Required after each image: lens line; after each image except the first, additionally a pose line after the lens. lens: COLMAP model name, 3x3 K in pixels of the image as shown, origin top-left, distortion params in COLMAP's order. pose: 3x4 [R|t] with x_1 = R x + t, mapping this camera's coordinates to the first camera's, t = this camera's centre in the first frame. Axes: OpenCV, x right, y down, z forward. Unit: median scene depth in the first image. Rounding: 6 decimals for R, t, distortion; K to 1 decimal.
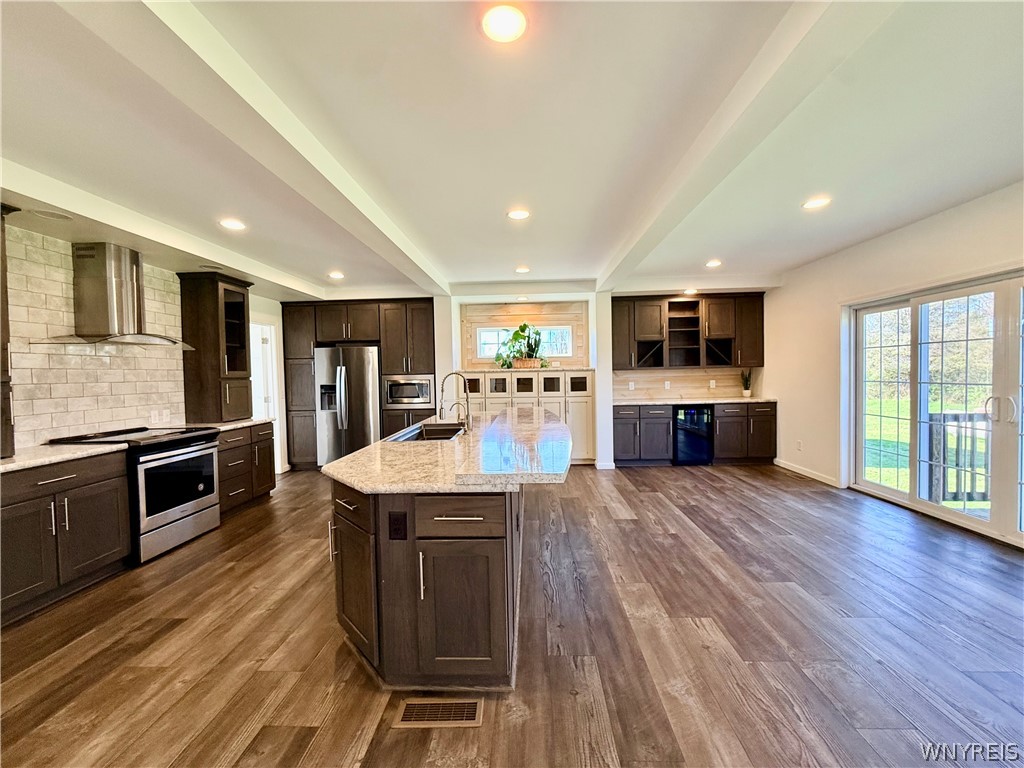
lens RADIAL K [[415.3, 0, 511.9], [0, 415.3, 382.7], [0, 0, 1]] dist [0.001678, 0.000382]
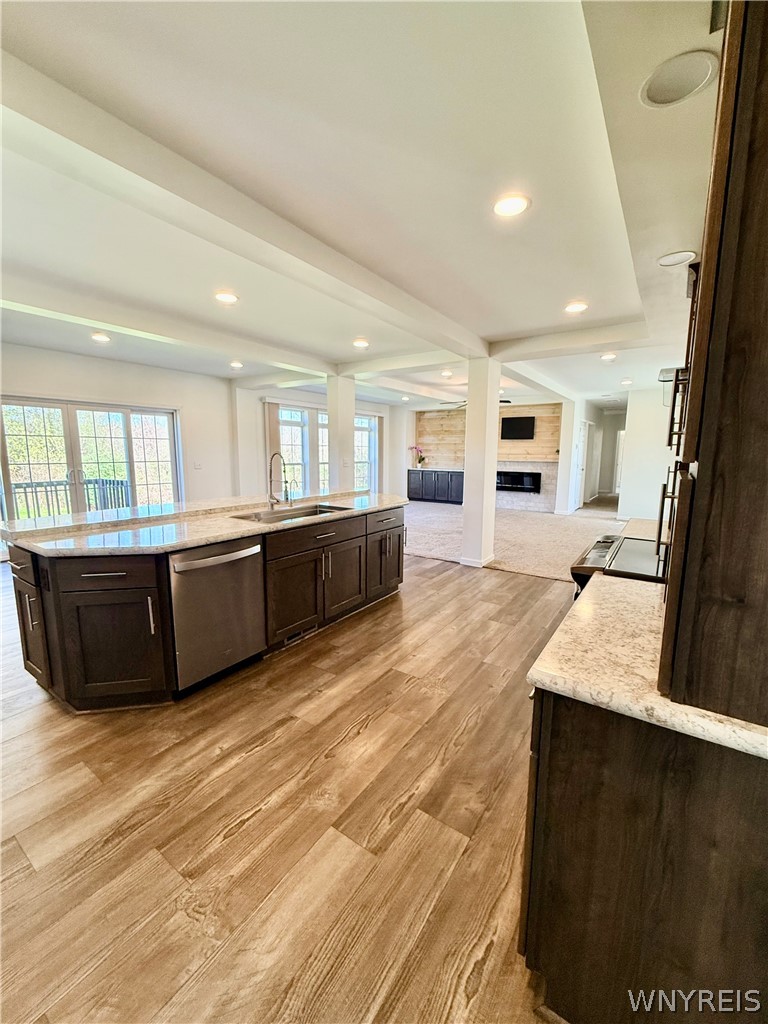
lens RADIAL K [[415.3, 0, 383.3], [0, 415.3, 513.5], [0, 0, 1]] dist [0.001678, 0.000382]
pose [[-0.848204, -0.064362, 0.525744, -0.488549], [0.025586, 0.986452, 0.162042, -0.019681], [-0.529051, 0.150896, -0.835066, 0.953185]]
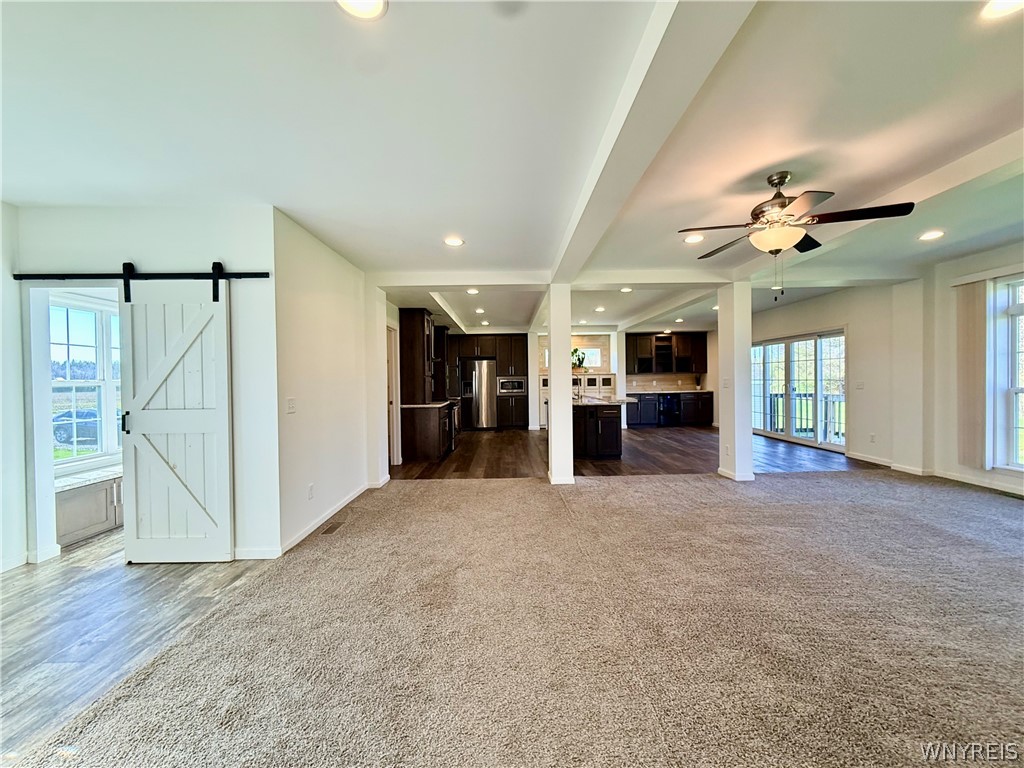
lens RADIAL K [[415.3, 0, 509.1], [0, 415.3, 383.5], [0, 0, 1]] dist [0.001678, 0.000382]
pose [[0.998560, 0.004248, 0.053485, -0.357289], [-0.003527, 0.999902, -0.013572, 0.036051], [-0.053537, 0.013364, 0.998476, -0.771853]]
